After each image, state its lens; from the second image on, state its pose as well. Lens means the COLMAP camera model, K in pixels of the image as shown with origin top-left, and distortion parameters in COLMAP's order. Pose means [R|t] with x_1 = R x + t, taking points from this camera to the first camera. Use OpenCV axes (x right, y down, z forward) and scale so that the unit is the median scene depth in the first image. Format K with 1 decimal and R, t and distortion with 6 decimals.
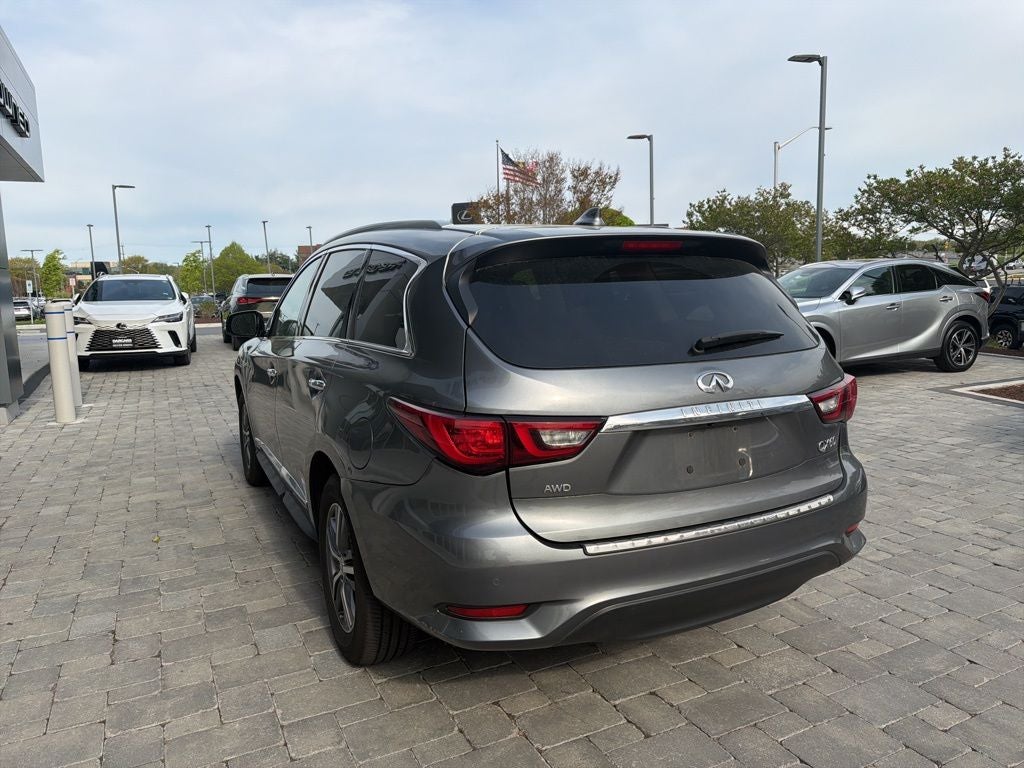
lens RADIAL K [[716.2, 0, 516.5], [0, 716.2, 383.7], [0, 0, 1]] dist [0.033416, -0.040315]
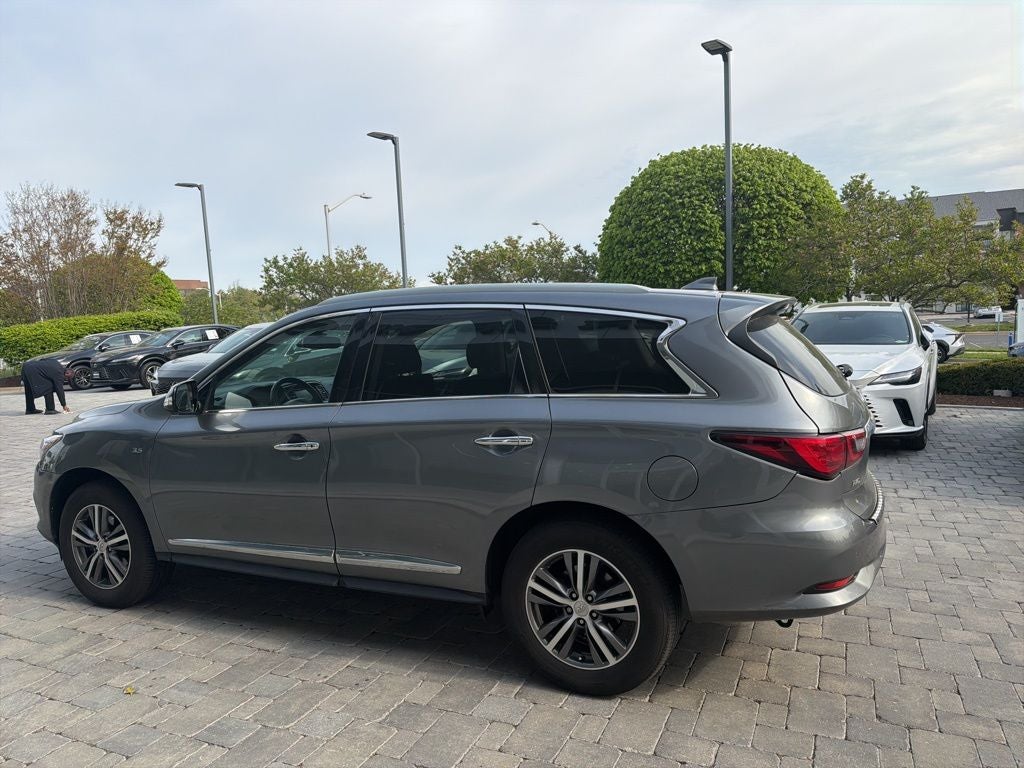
lens RADIAL K [[716.2, 0, 516.2], [0, 716.2, 397.4], [0, 0, 1]] dist [0.033416, -0.040315]
pose [[0.779936, -0.072626, 0.621632, -0.637271], [0.107293, 0.994056, -0.018480, -0.029376], [-0.616594, 0.081111, 0.783092, 0.144118]]
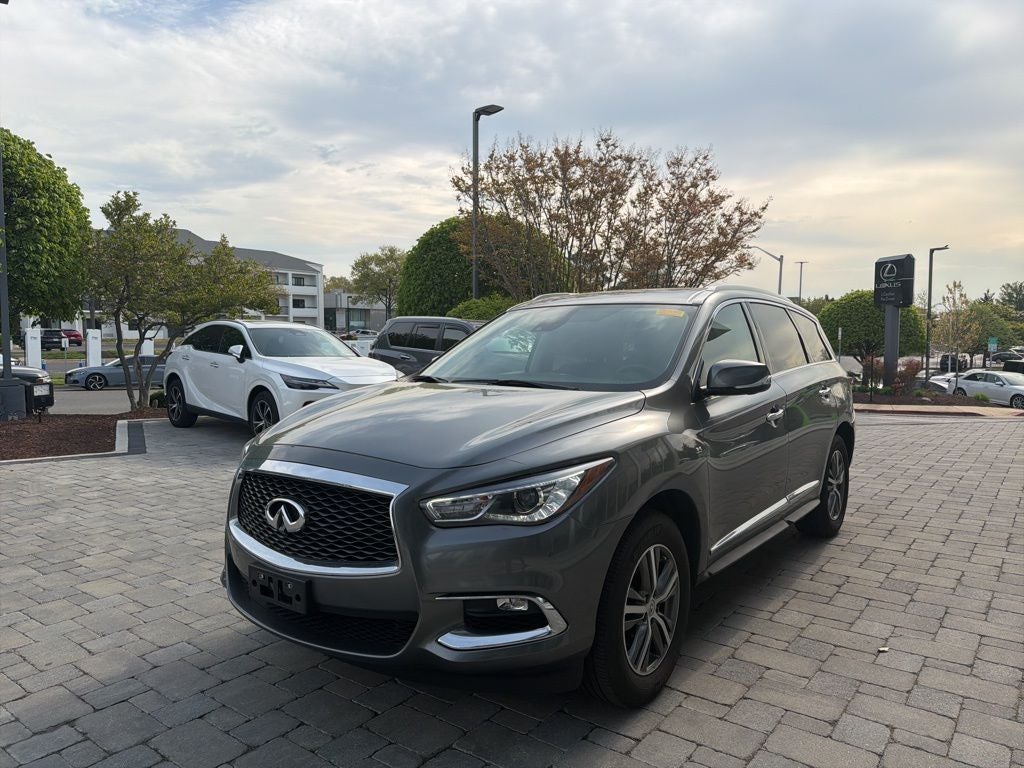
lens RADIAL K [[716.2, 0, 520.1], [0, 716.2, 382.5], [0, 0, 1]] dist [0.033416, -0.040315]
pose [[-0.443273, -0.035900, 0.895667, -1.020621], [0.128278, 0.986373, 0.103022, -0.197255], [-0.887161, 0.160561, -0.432627, 1.653376]]
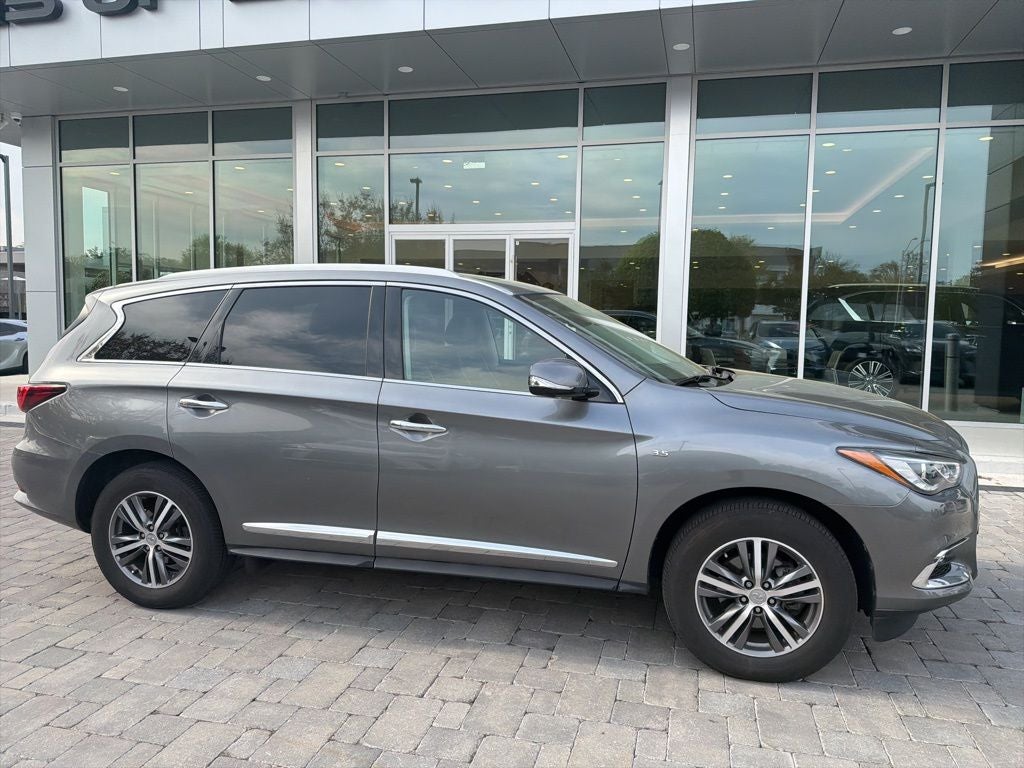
lens RADIAL K [[716.2, 0, 516.5], [0, 716.2, 377.8], [0, 0, 1]] dist [0.033416, -0.040315]
pose [[-0.657639, 0.077093, -0.749378, 0.579090], [-0.097873, 0.977575, 0.186461, -0.254302], [0.746948, 0.195968, -0.635346, 1.713274]]
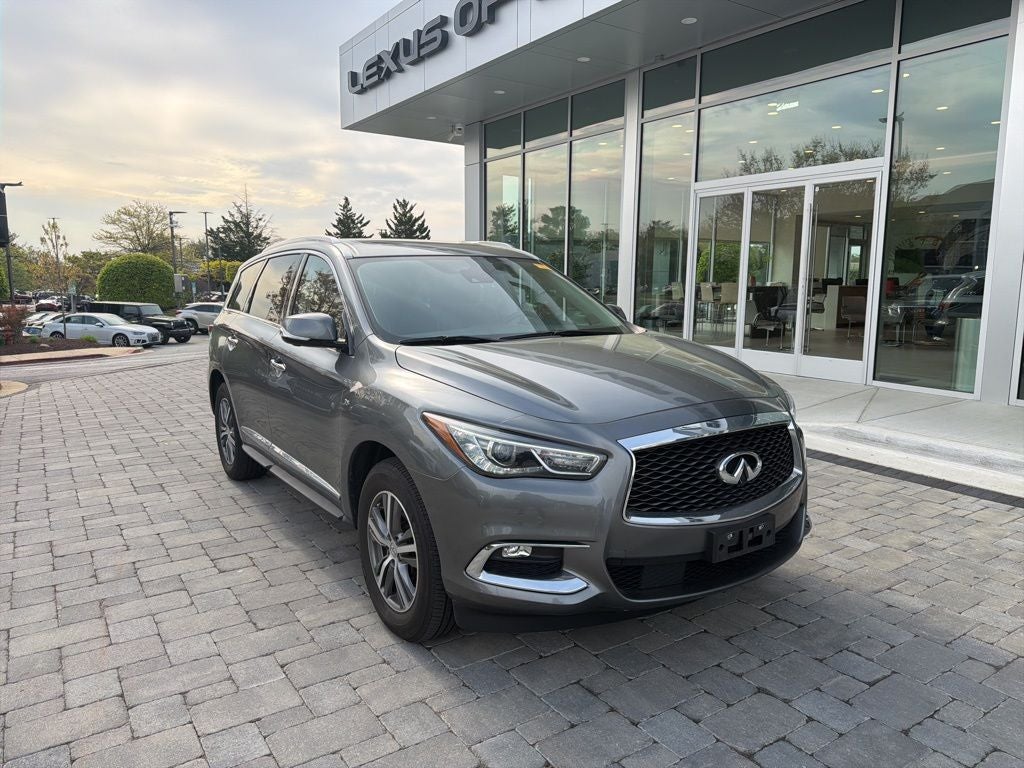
lens RADIAL K [[716.2, 0, 513.6], [0, 716.2, 379.5], [0, 0, 1]] dist [0.033416, -0.040315]
pose [[-0.992626, 0.040151, -0.114377, -0.129588], [0.007498, 0.962082, 0.272656, -0.294431], [0.120987, 0.269788, -0.955289, 2.134318]]
